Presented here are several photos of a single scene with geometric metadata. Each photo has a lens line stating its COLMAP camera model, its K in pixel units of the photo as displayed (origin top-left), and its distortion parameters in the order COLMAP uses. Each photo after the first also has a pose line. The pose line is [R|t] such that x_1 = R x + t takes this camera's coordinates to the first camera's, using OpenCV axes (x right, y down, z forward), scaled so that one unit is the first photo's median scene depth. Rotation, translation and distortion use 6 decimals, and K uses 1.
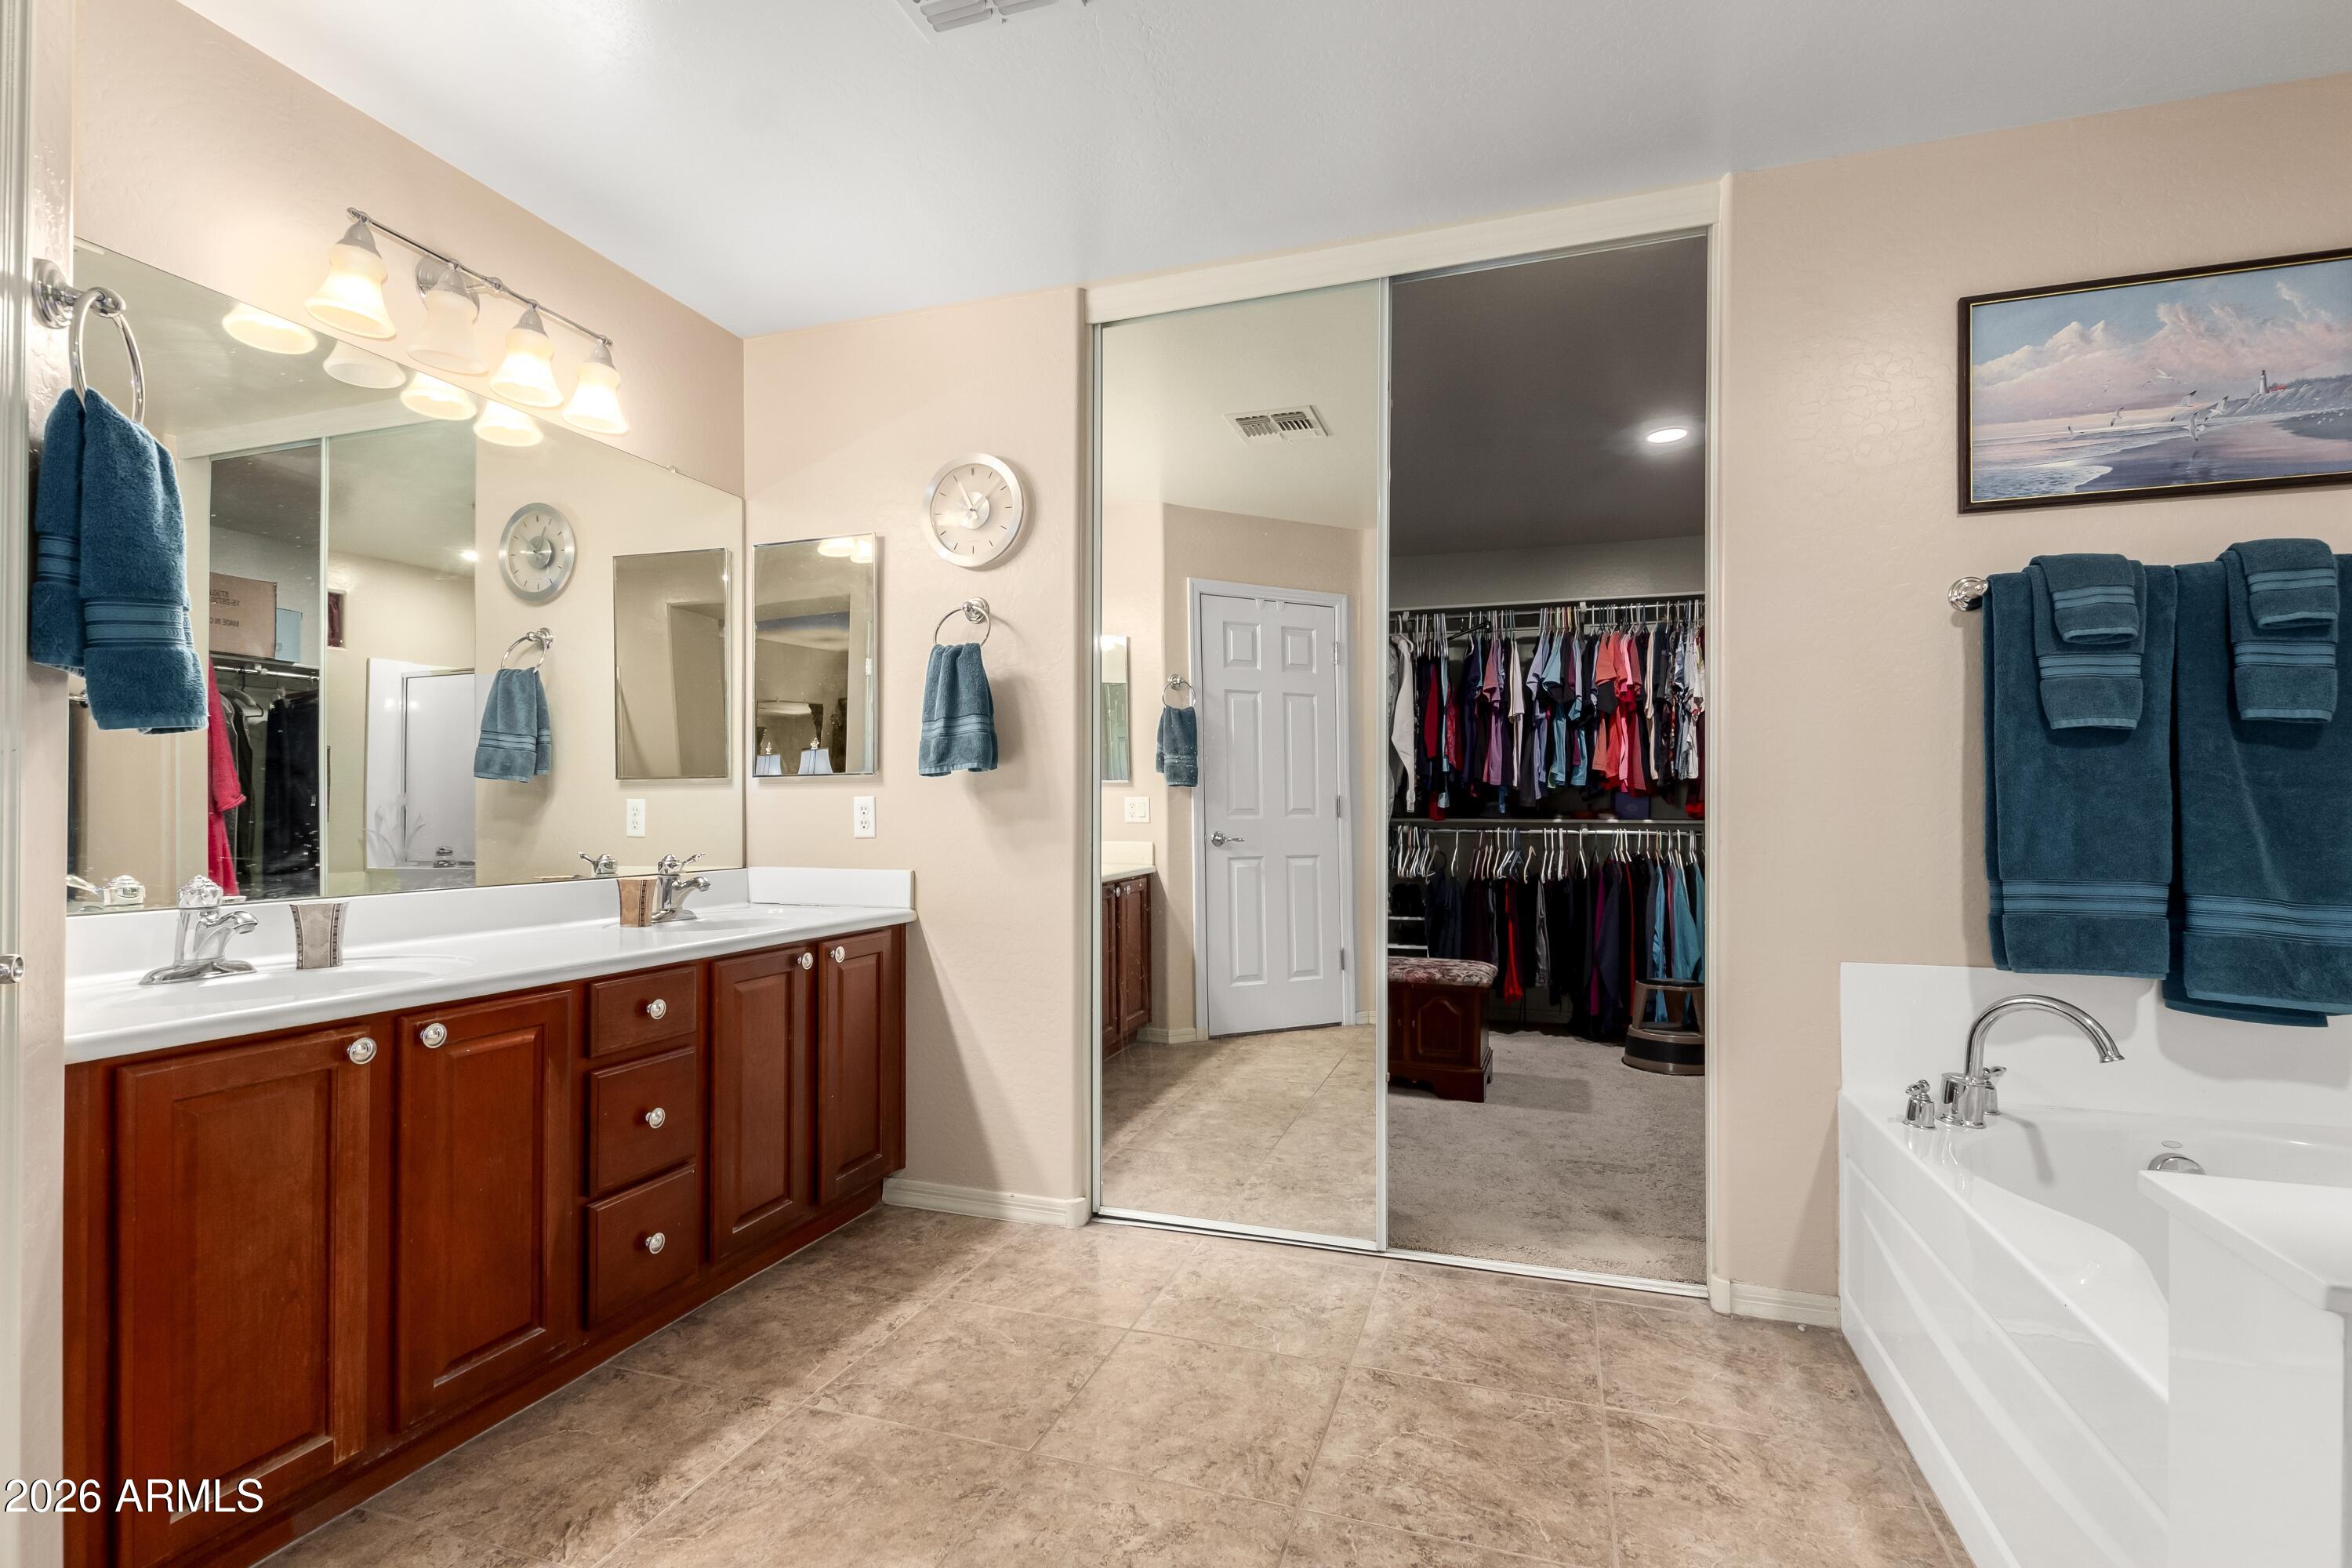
lens RADIAL K [[1059.5, 0, 1173.0], [0, 1059.5, 809.0], [0, 0, 1]] dist [0.001967, -0.000395]
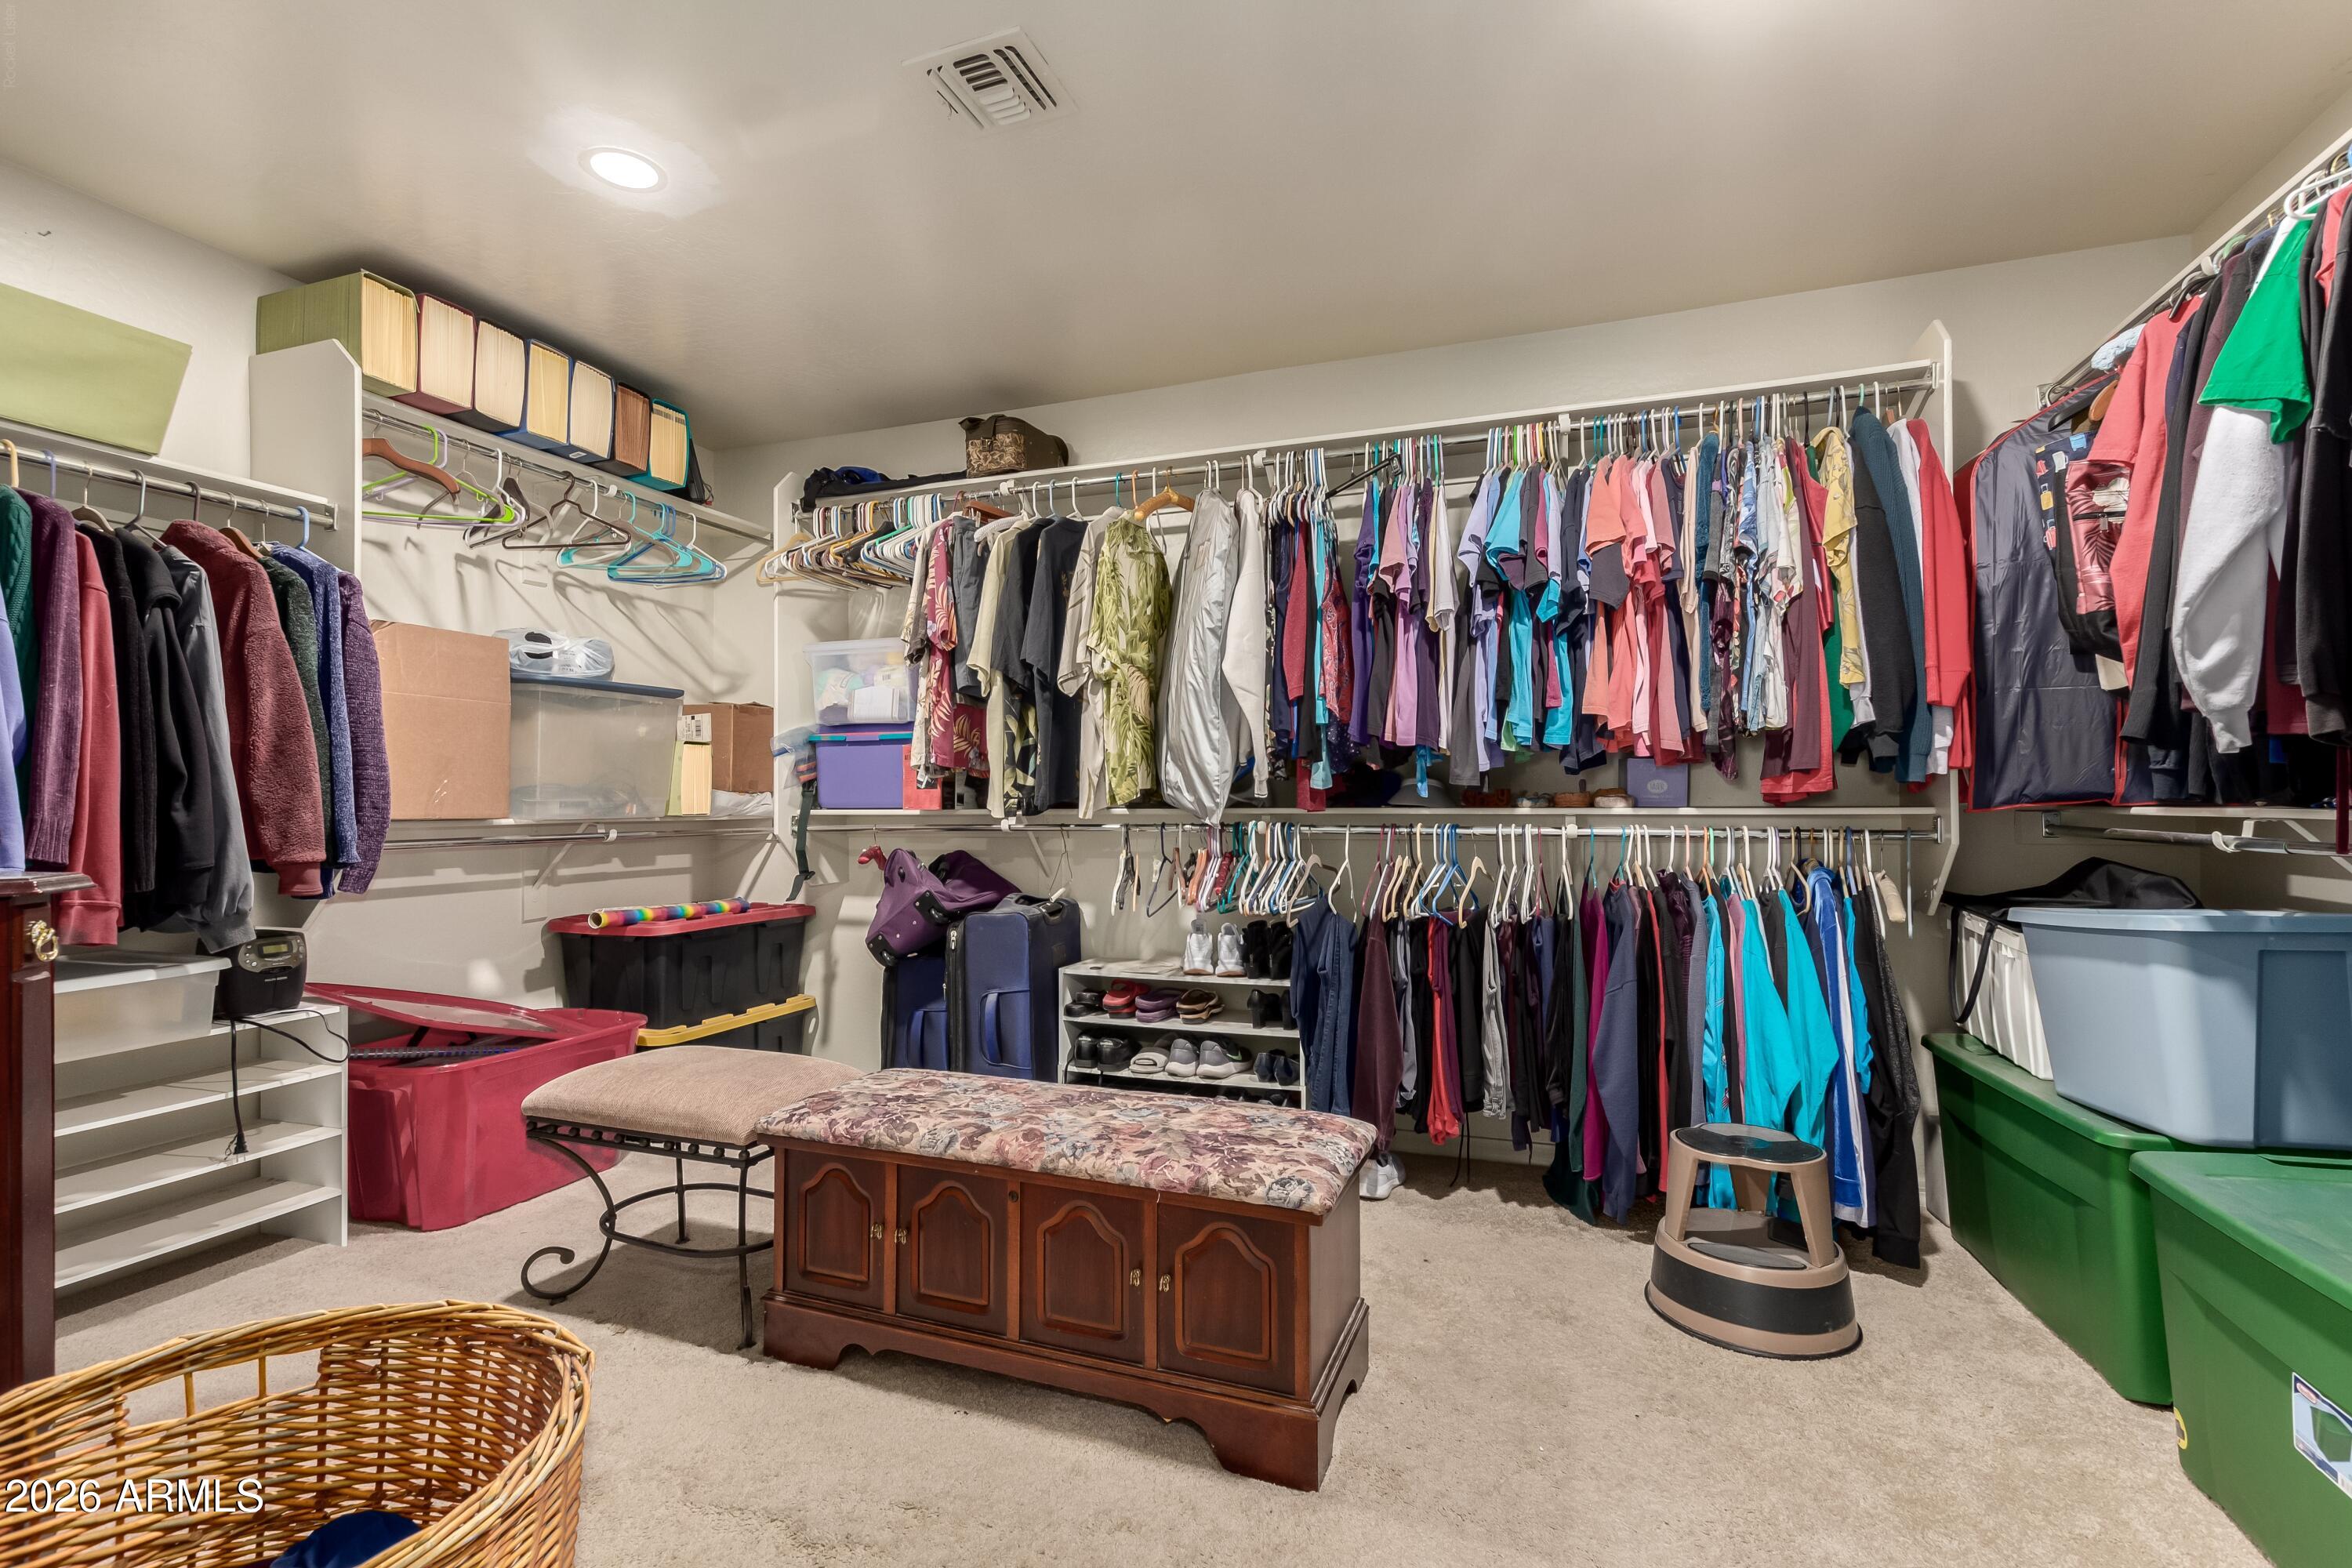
lens RADIAL K [[1066.8, 0, 1180.4], [0, 1066.8, 793.6], [0, 0, 1]] dist [0.001438, -0.000146]
pose [[0.999933, -0.008204, -0.008219, 0.193014], [0.008147, 0.999943, -0.006931, 0.004654], [0.008275, 0.006863, 0.999942, 0.451687]]
